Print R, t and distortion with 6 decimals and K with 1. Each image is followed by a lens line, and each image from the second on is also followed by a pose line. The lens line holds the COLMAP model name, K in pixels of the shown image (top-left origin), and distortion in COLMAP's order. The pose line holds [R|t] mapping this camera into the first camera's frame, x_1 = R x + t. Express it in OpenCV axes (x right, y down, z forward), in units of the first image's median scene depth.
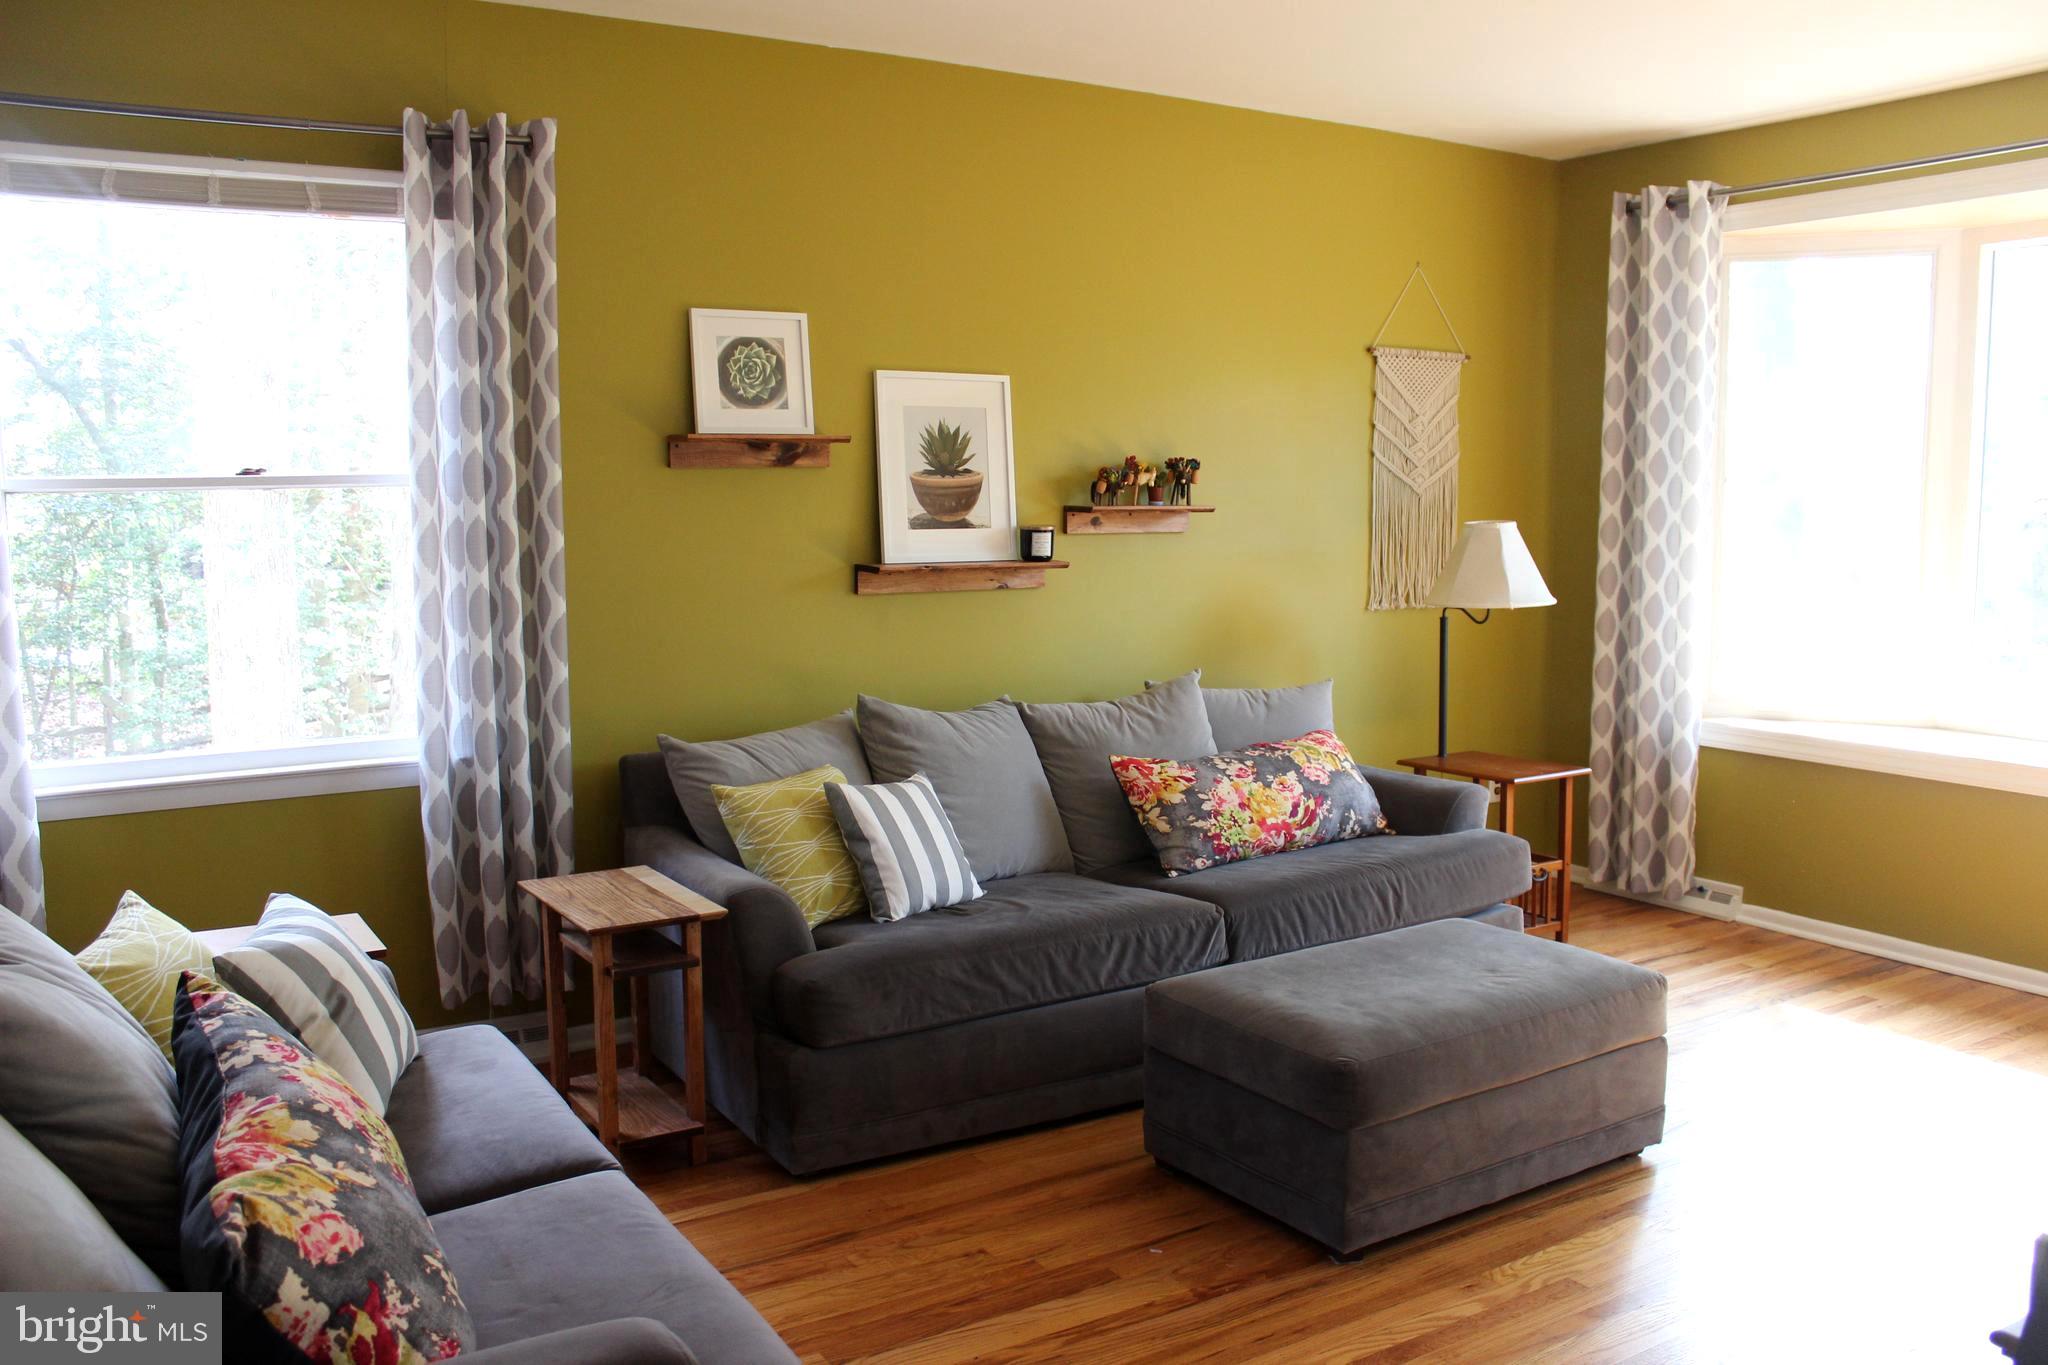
lens RADIAL K [[1674.8, 0, 1024.0], [0, 1674.8, 682.5], [0, 0, 1]] dist [-0.194411, 0.190067]
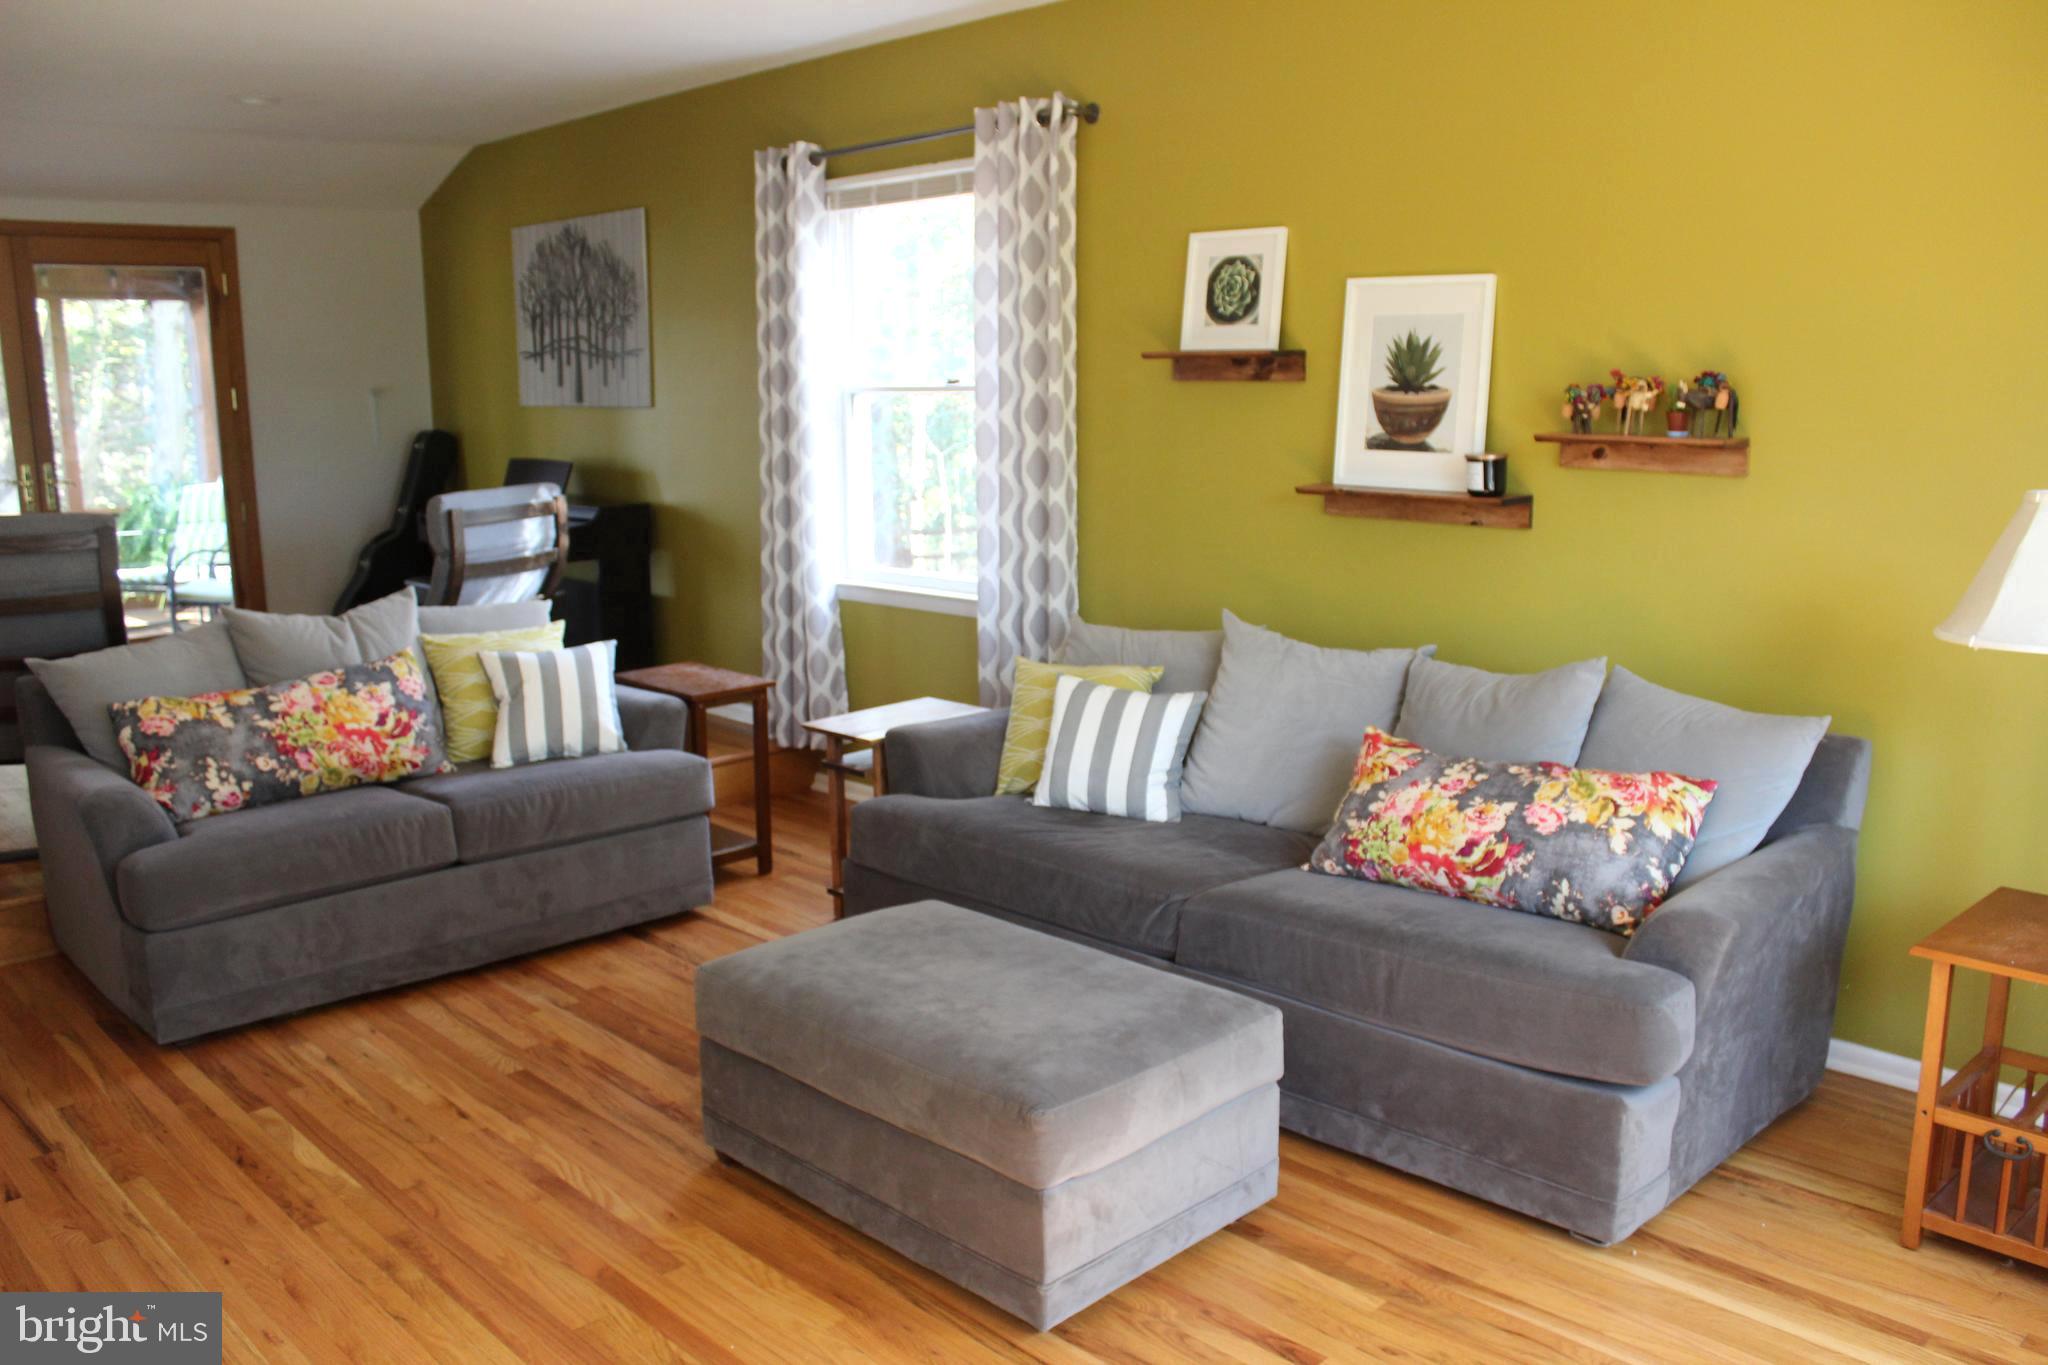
lens RADIAL K [[1674.8, 0, 1024.0], [0, 1674.8, 682.5], [0, 0, 1]] dist [-0.194411, 0.190067]
pose [[0.210738, 0.182318, -0.960390, 0.816838], [-0.100915, 0.981262, 0.164136, -0.098376], [0.972320, 0.062328, 0.225188, 0.626485]]
